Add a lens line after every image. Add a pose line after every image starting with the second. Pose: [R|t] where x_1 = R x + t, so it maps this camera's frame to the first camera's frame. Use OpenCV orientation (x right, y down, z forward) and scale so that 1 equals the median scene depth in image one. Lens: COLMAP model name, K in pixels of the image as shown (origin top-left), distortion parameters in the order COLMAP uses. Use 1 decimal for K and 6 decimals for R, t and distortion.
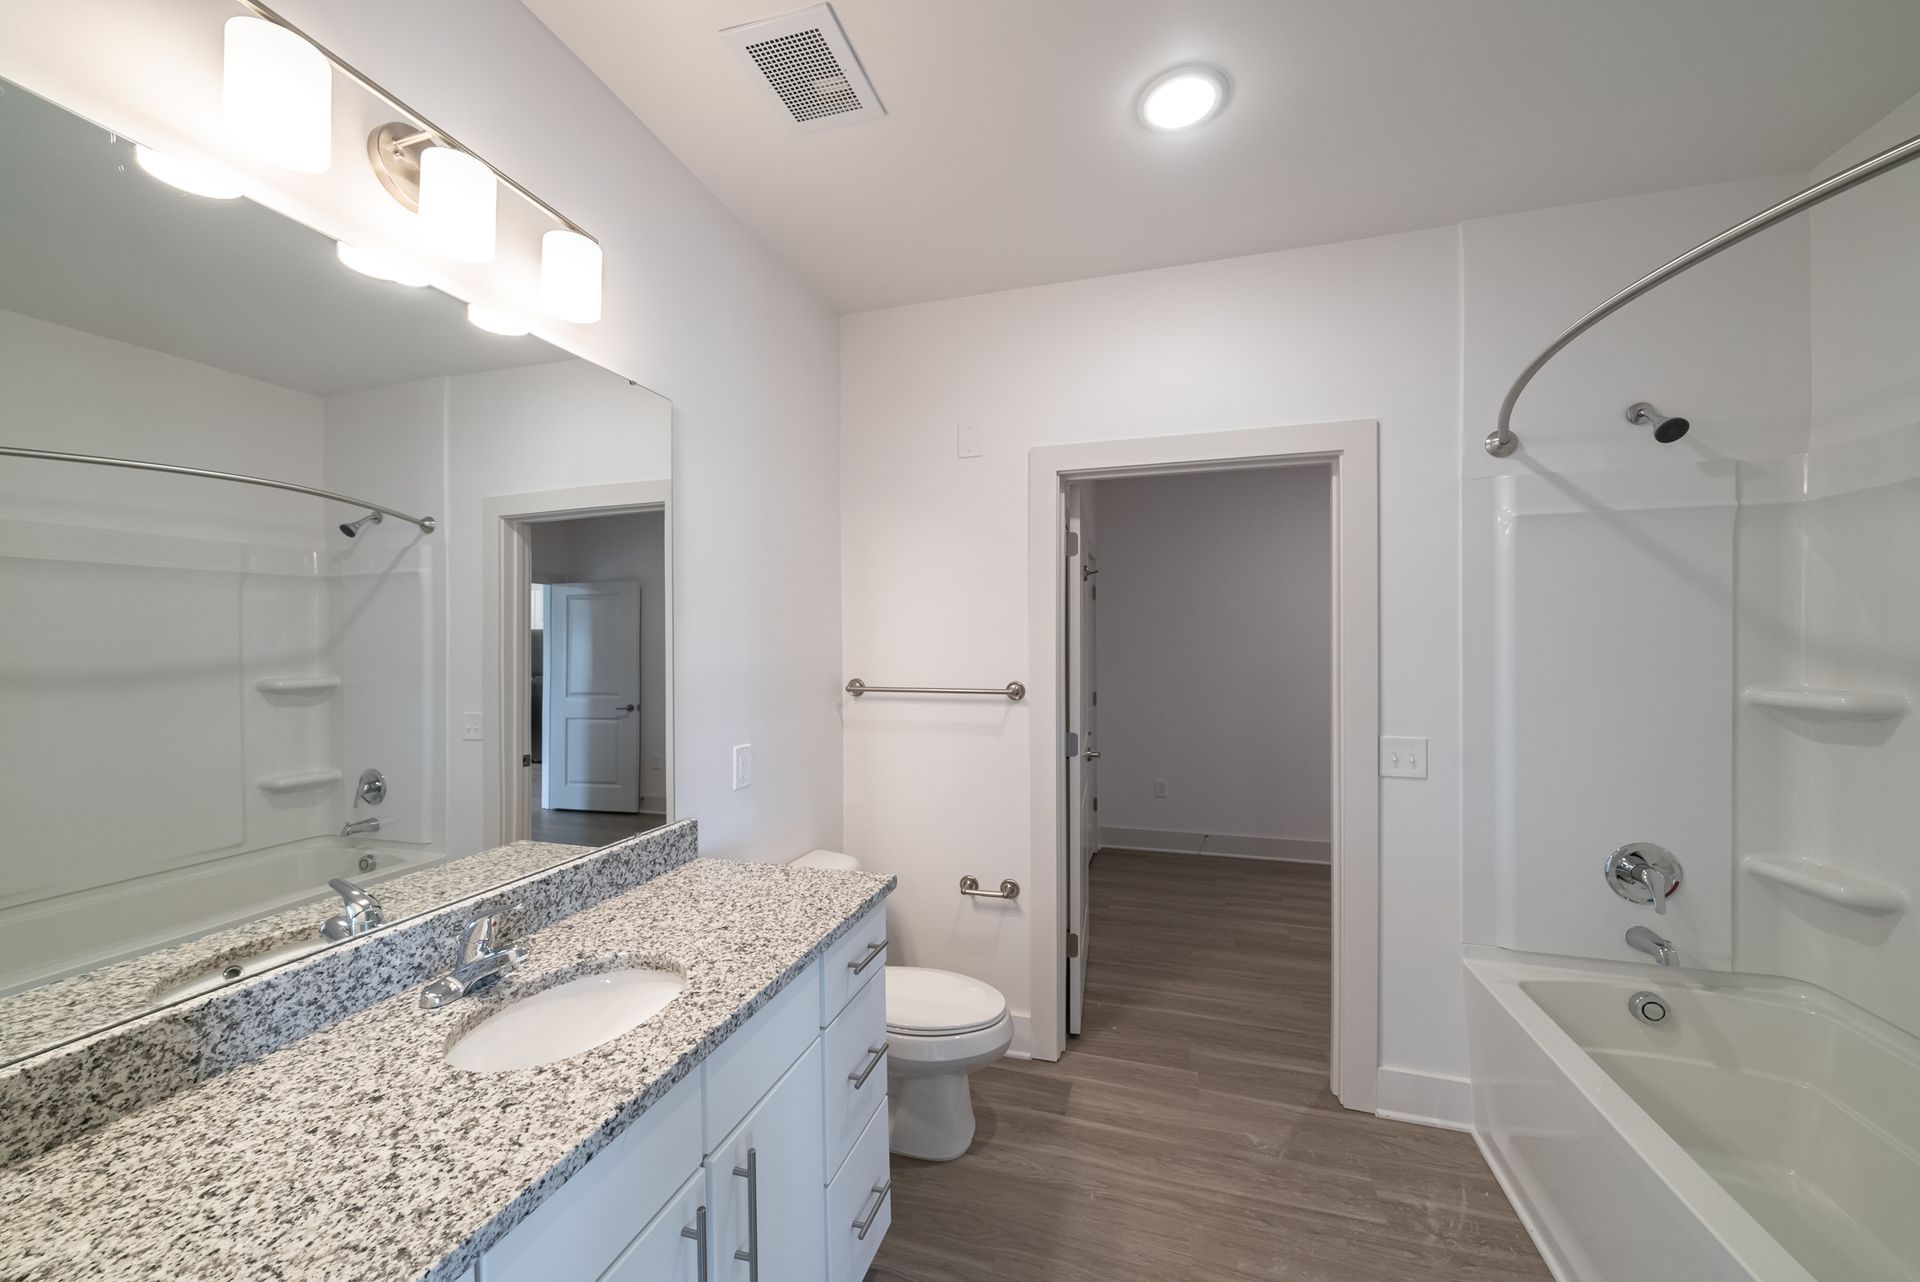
lens RADIAL K [[688.1, 0, 954.7], [0, 688.1, 628.7], [0, 0, 1]] dist [0.000223, -0.000047]
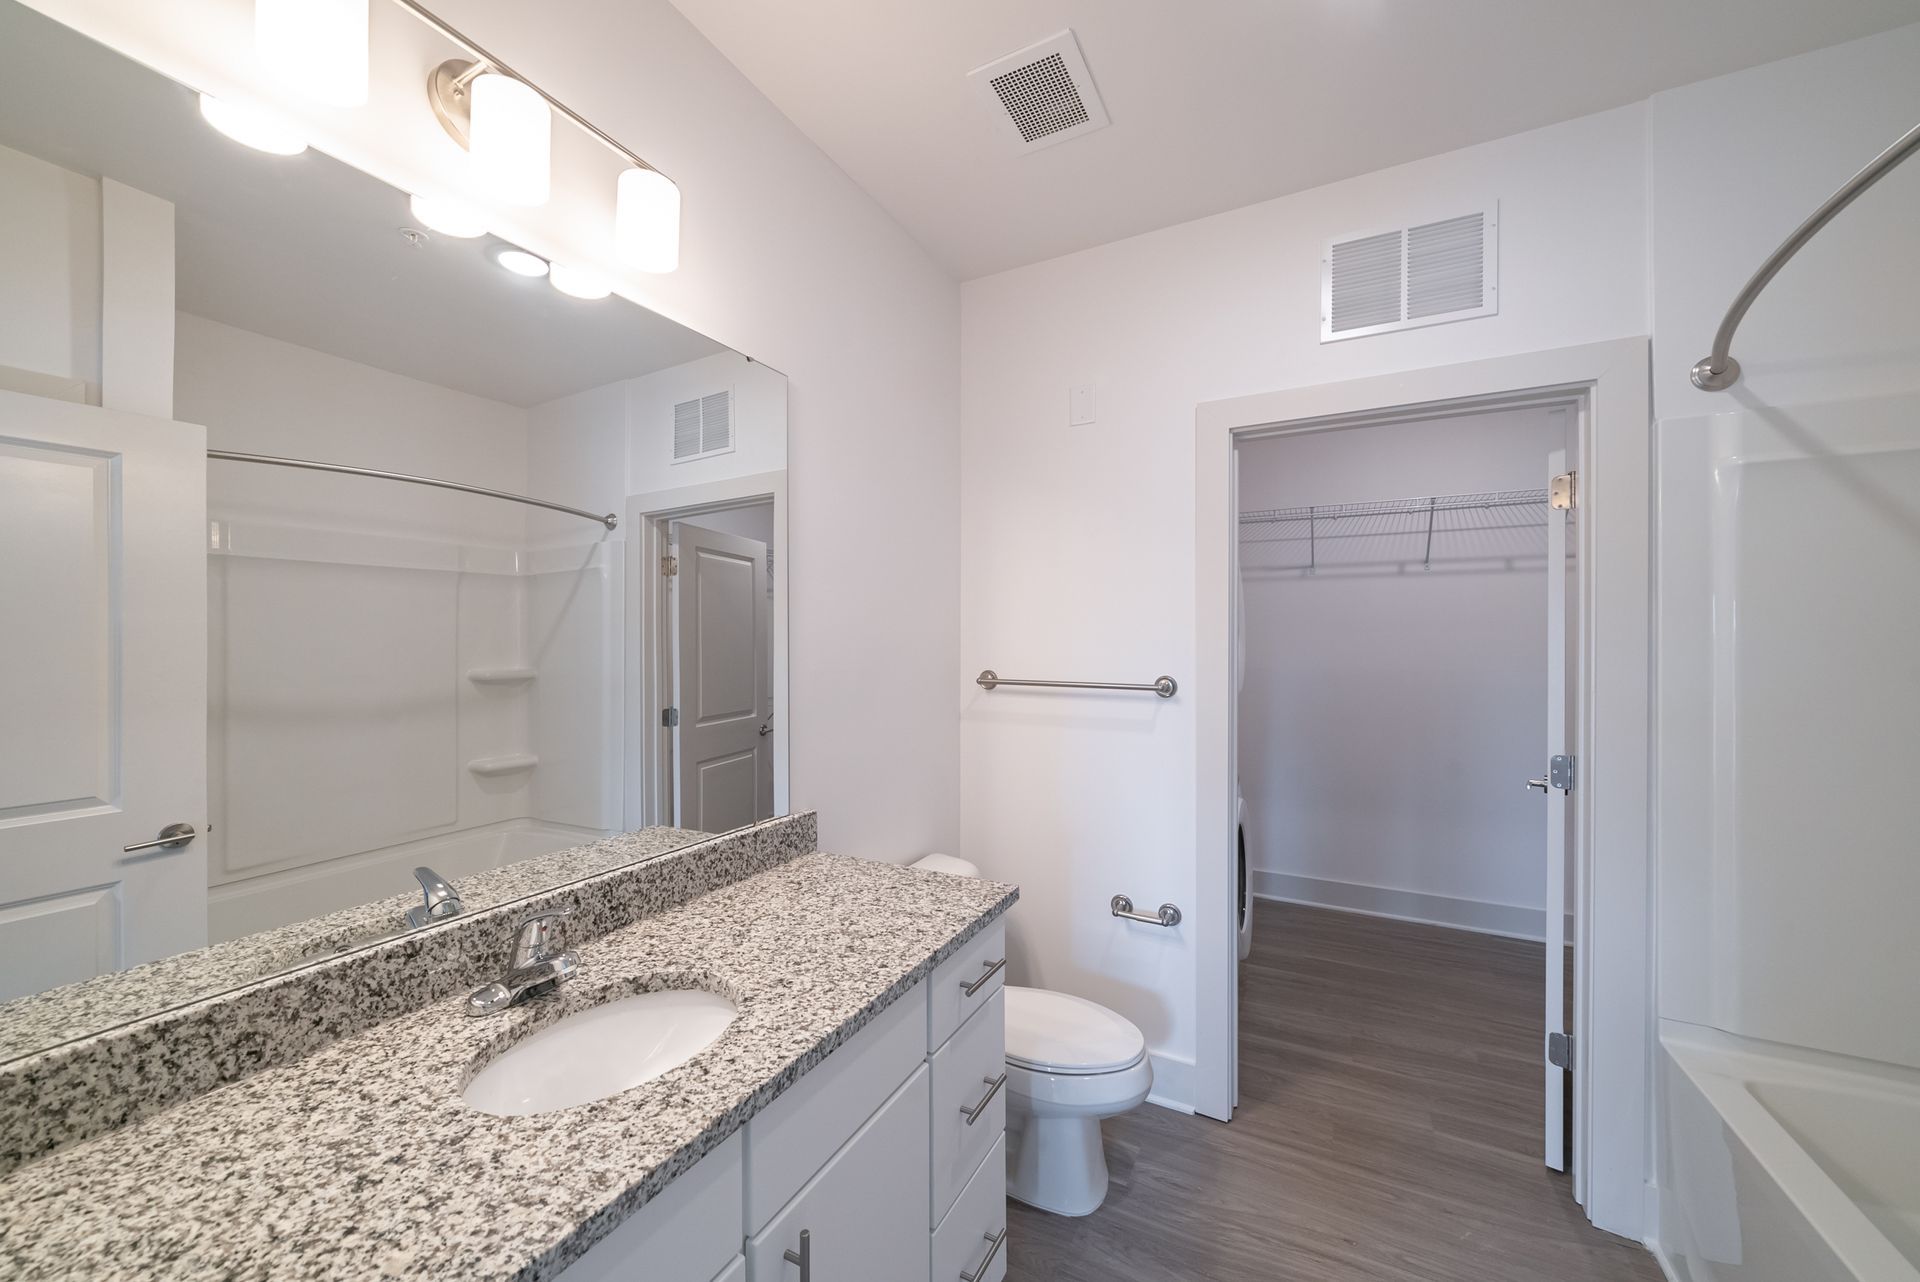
lens RADIAL K [[688.1, 0, 954.7], [0, 688.1, 628.7], [0, 0, 1]] dist [0.000223, -0.000047]
pose [[0.977123, 0.008724, -0.212495, 0.026296], [-0.006453, 0.999914, 0.011379, 0.009586], [0.212576, -0.009748, 0.977096, 0.120597]]
